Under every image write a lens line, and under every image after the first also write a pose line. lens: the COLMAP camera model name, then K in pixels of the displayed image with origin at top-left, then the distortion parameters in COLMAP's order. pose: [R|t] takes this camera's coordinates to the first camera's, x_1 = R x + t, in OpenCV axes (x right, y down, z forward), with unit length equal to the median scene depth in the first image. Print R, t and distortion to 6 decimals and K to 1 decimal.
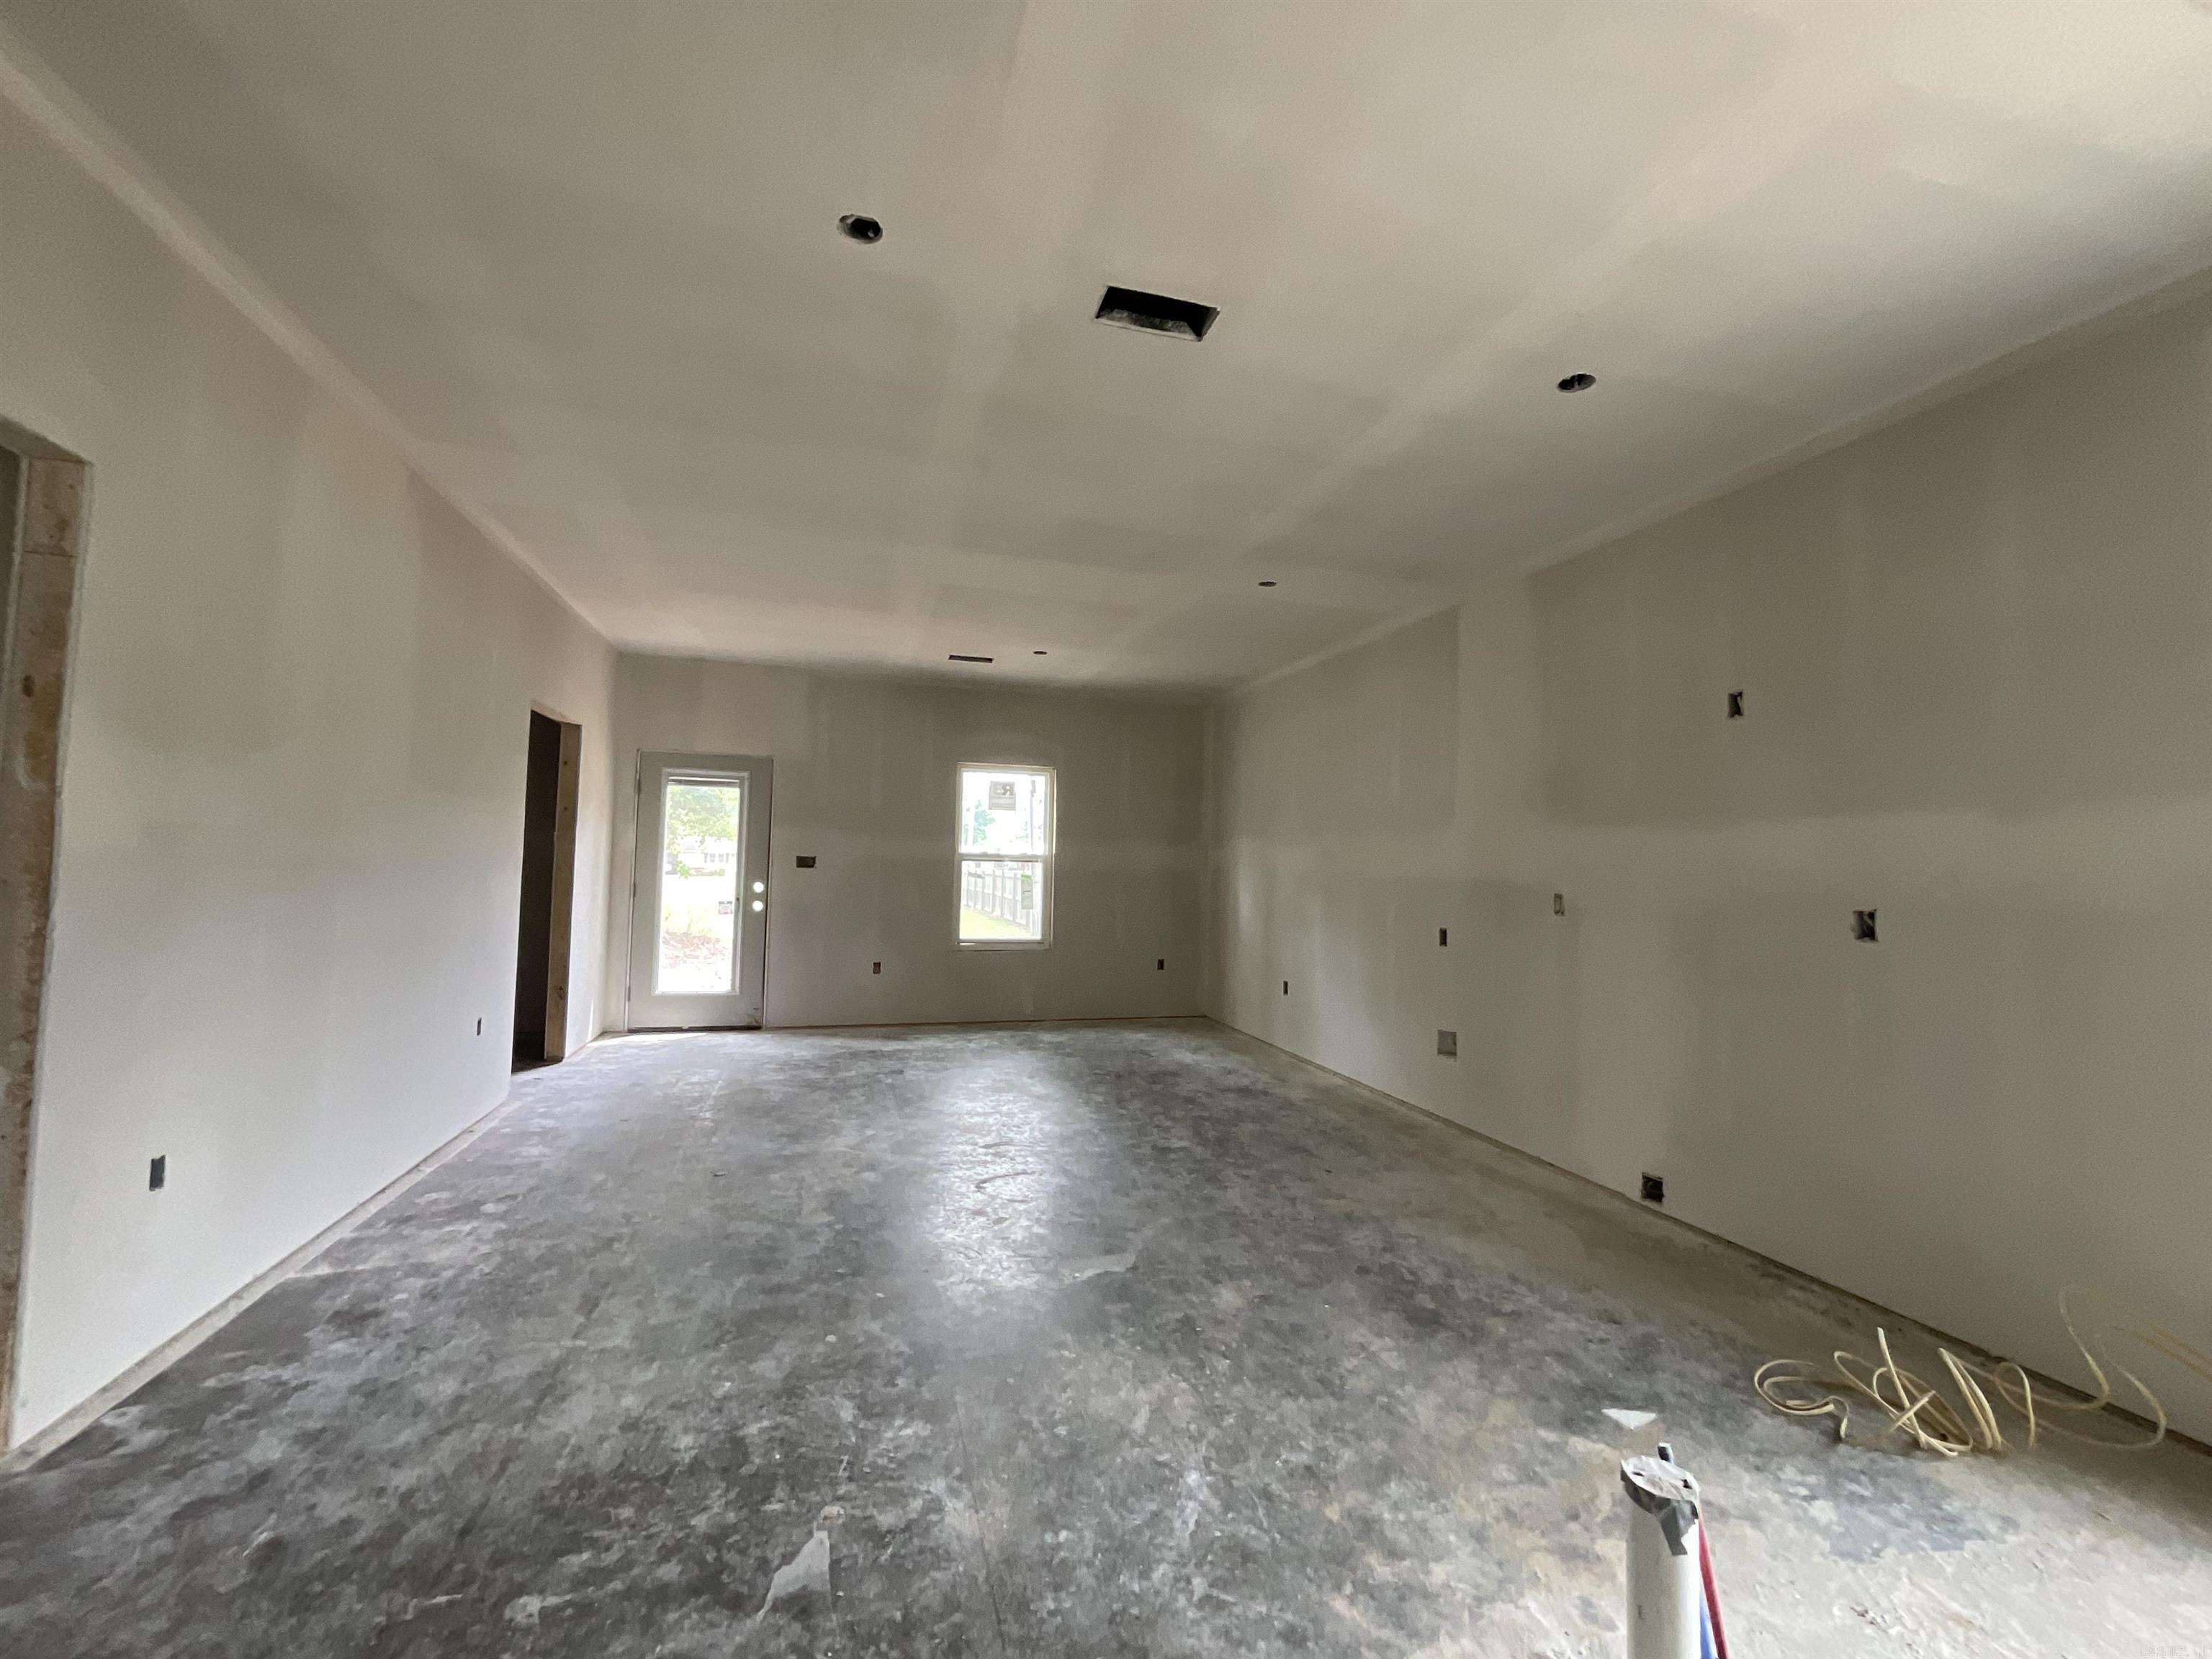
lens RADIAL K [[897.7, 0, 1111.3], [0, 897.7, 829.4], [0, 0, 1]] dist [0.000346, -0.003074]
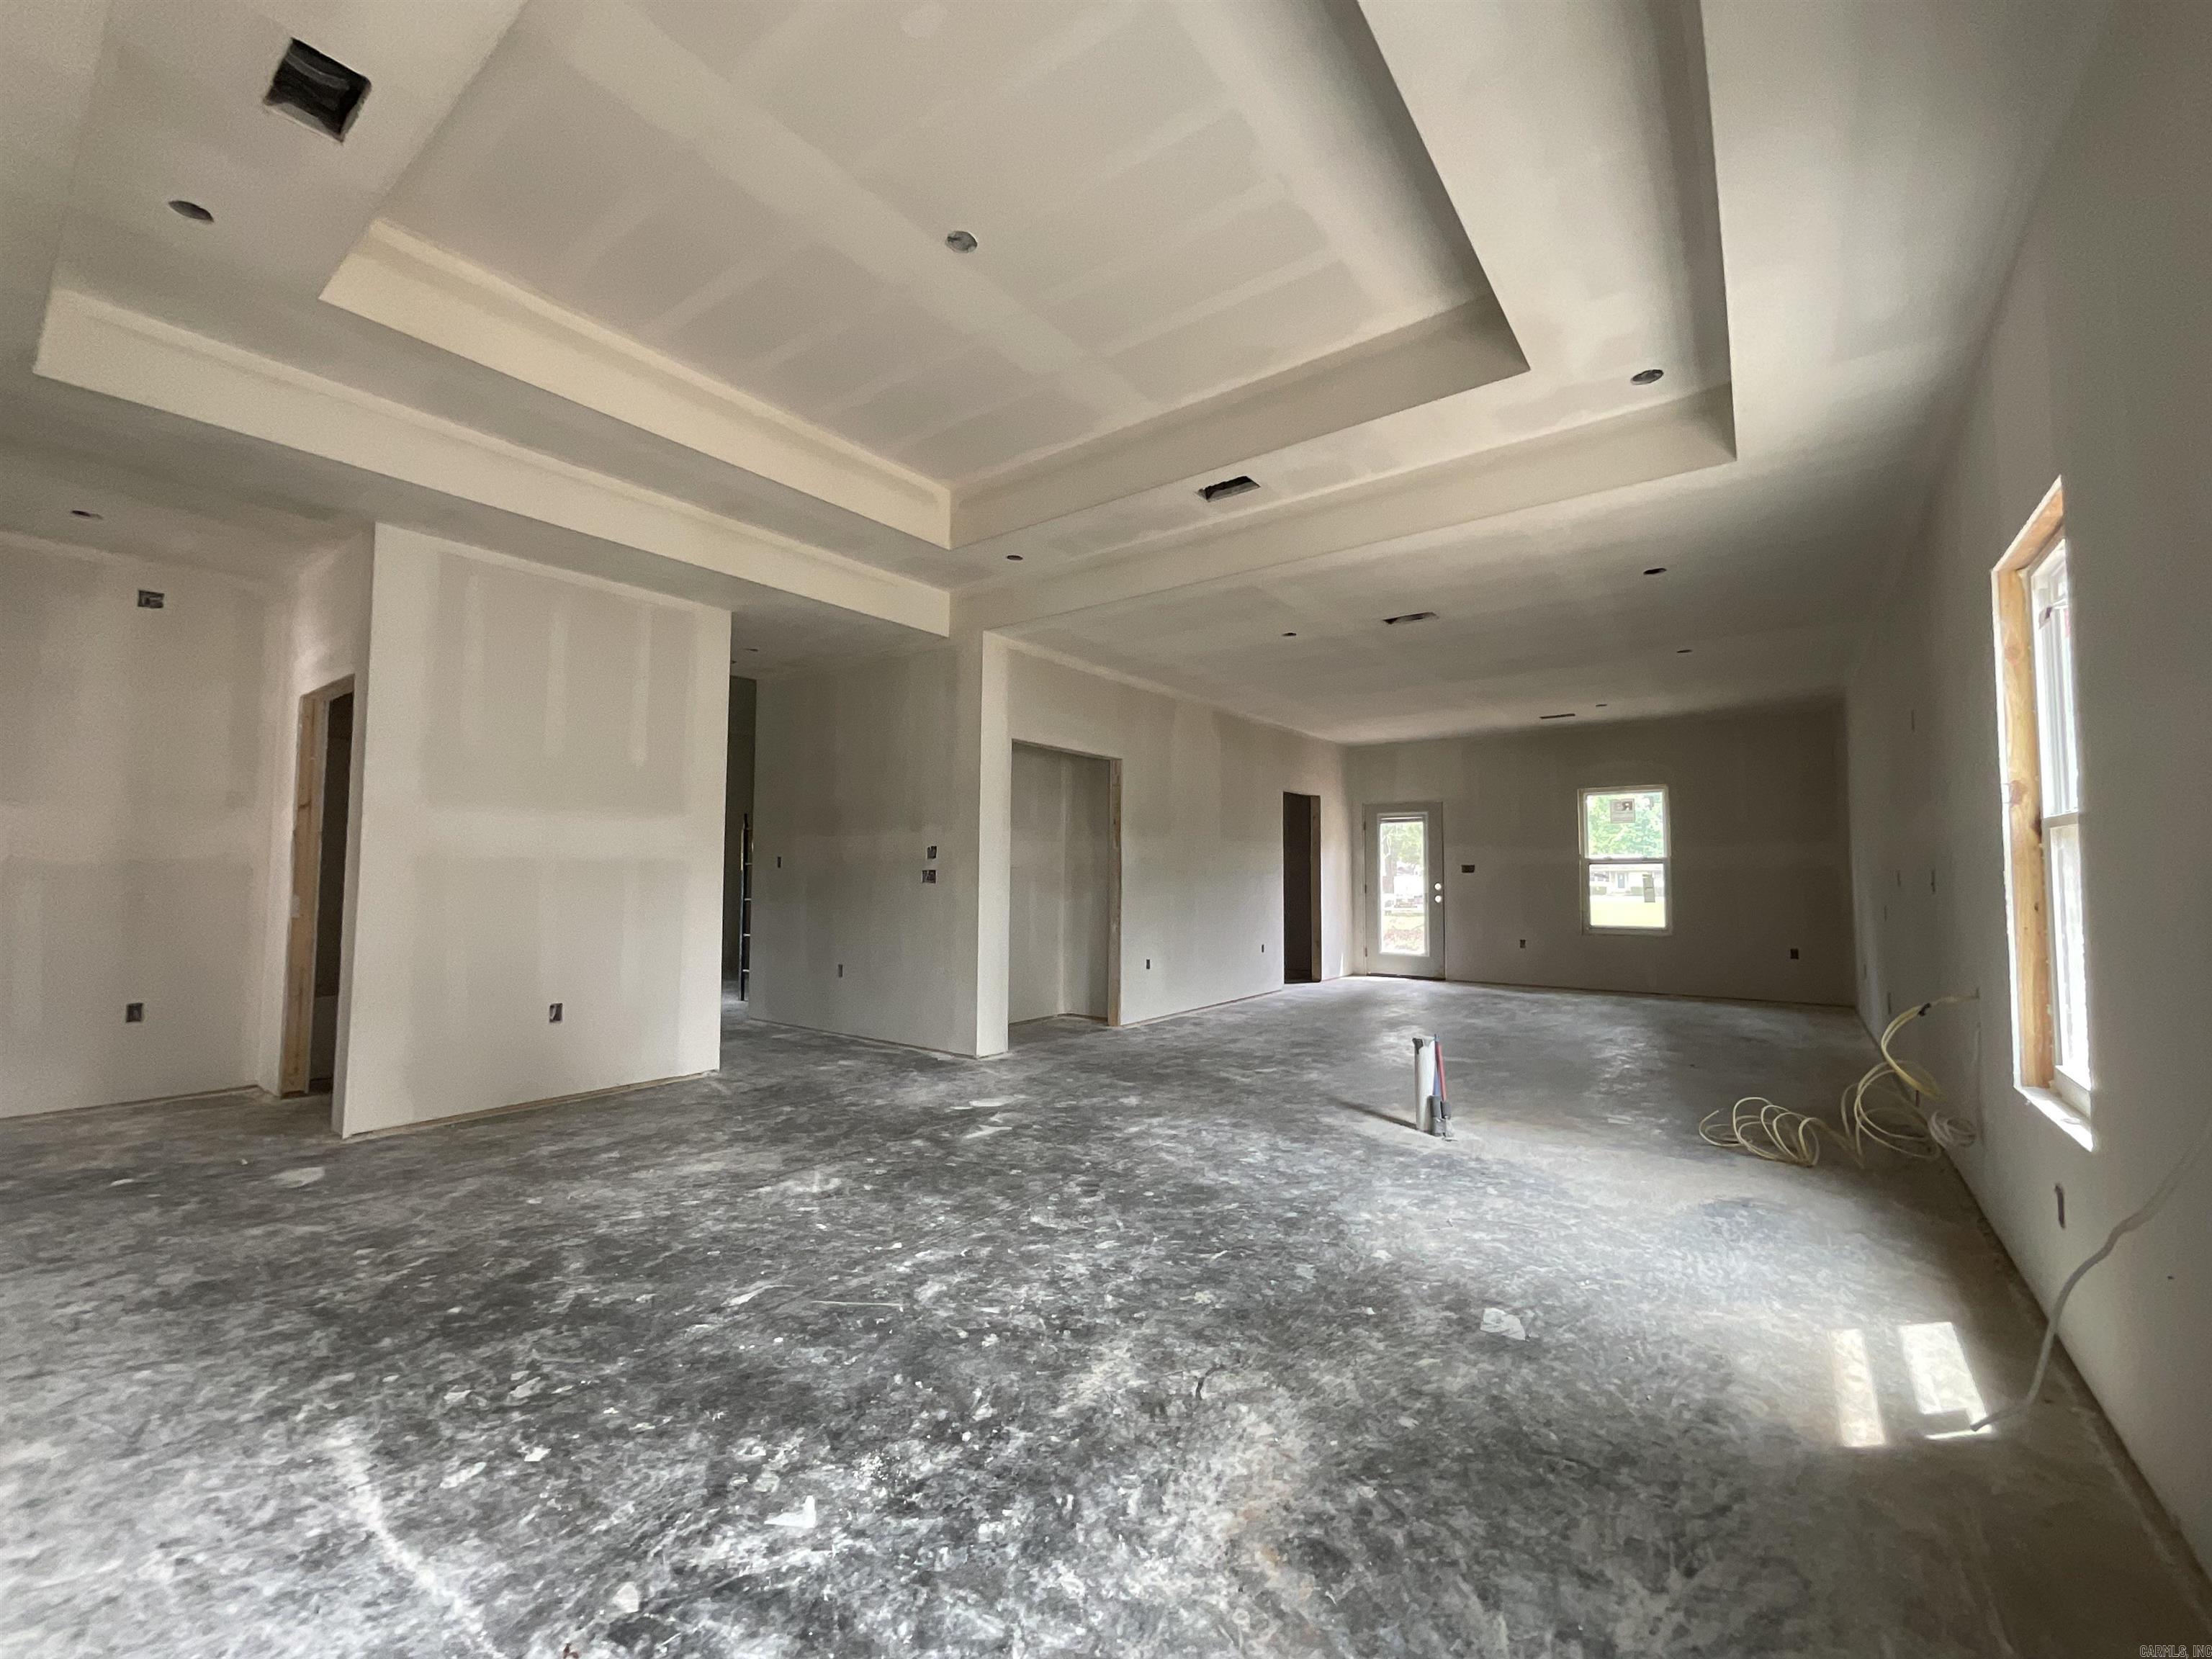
lens RADIAL K [[897.7, 0, 1107.1], [0, 897.7, 818.3], [0, 0, 1]] dist [0.000346, -0.003074]
pose [[0.601631, -0.076472, -0.795105, 0.490852], [0.047725, 0.997070, -0.059785, 0.013873], [0.797347, -0.001978, 0.603518, -0.361841]]
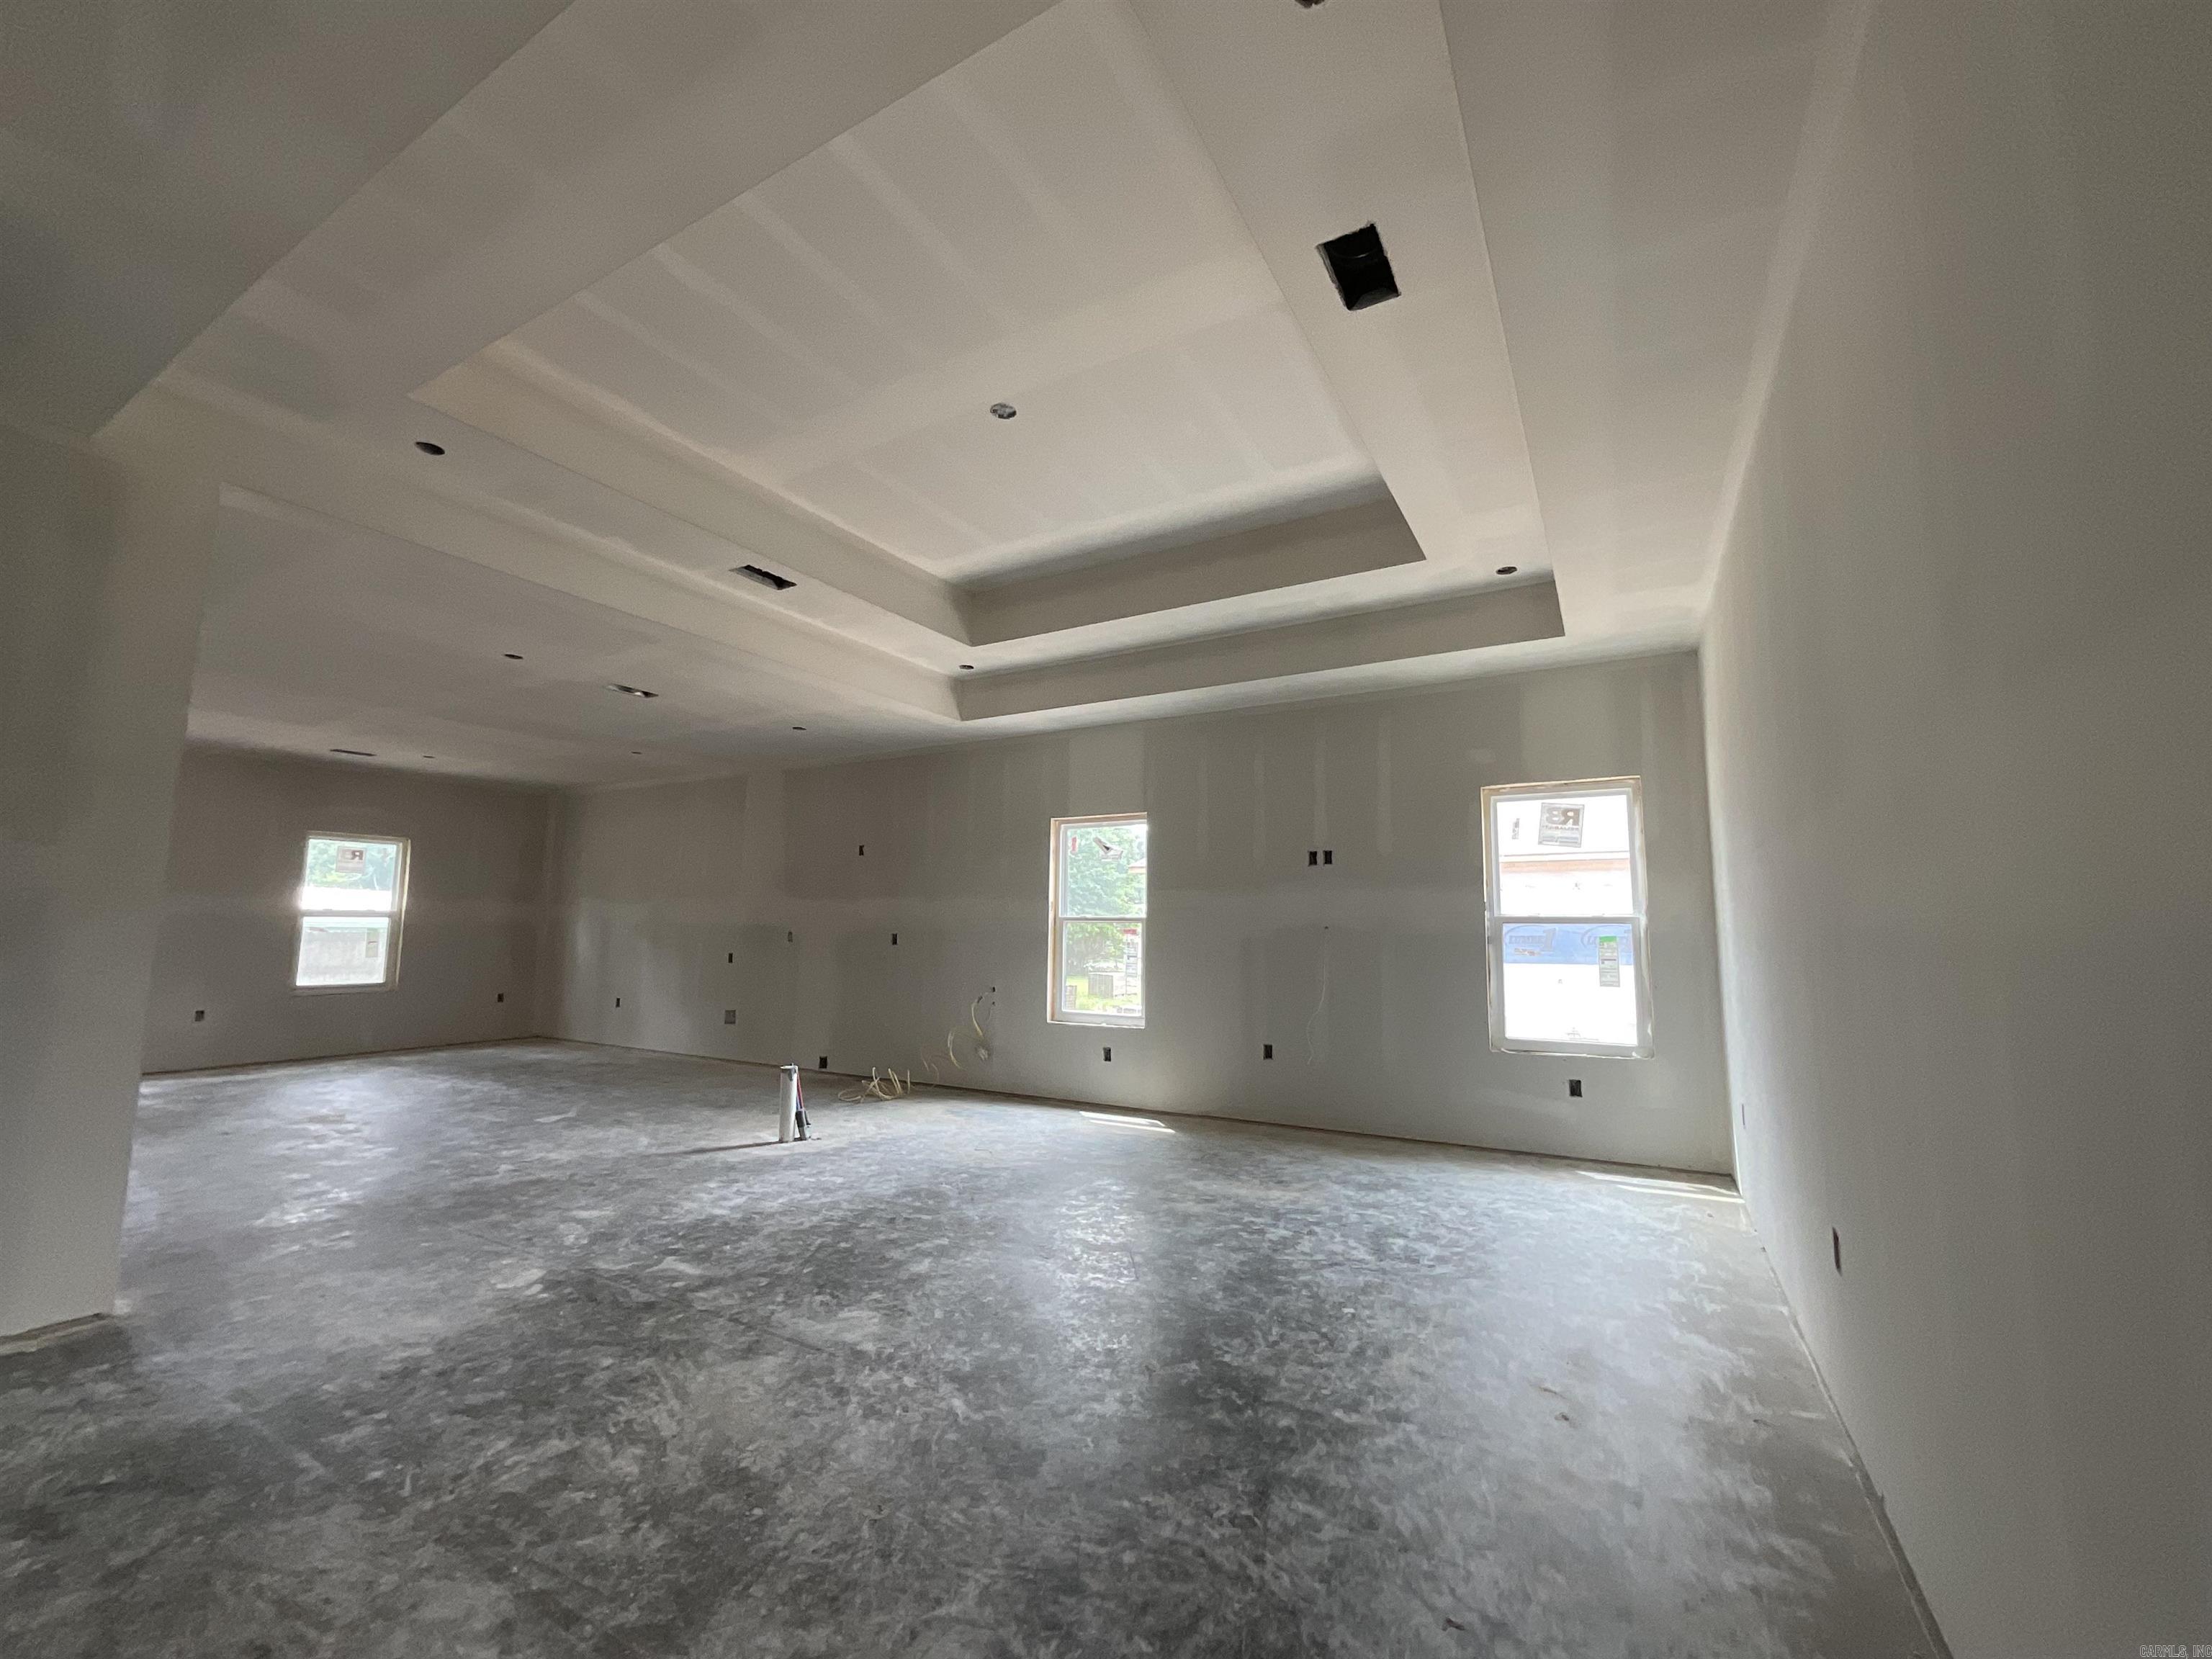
lens RADIAL K [[897.7, 0, 1099.1], [0, 897.7, 836.2], [0, 0, 1]] dist [0.000346, -0.003074]
pose [[0.726602, 0.055441, 0.684818, -0.238917], [-0.021837, 0.998099, -0.057633, -0.025258], [-0.686711, 0.026922, 0.726432, -0.577833]]
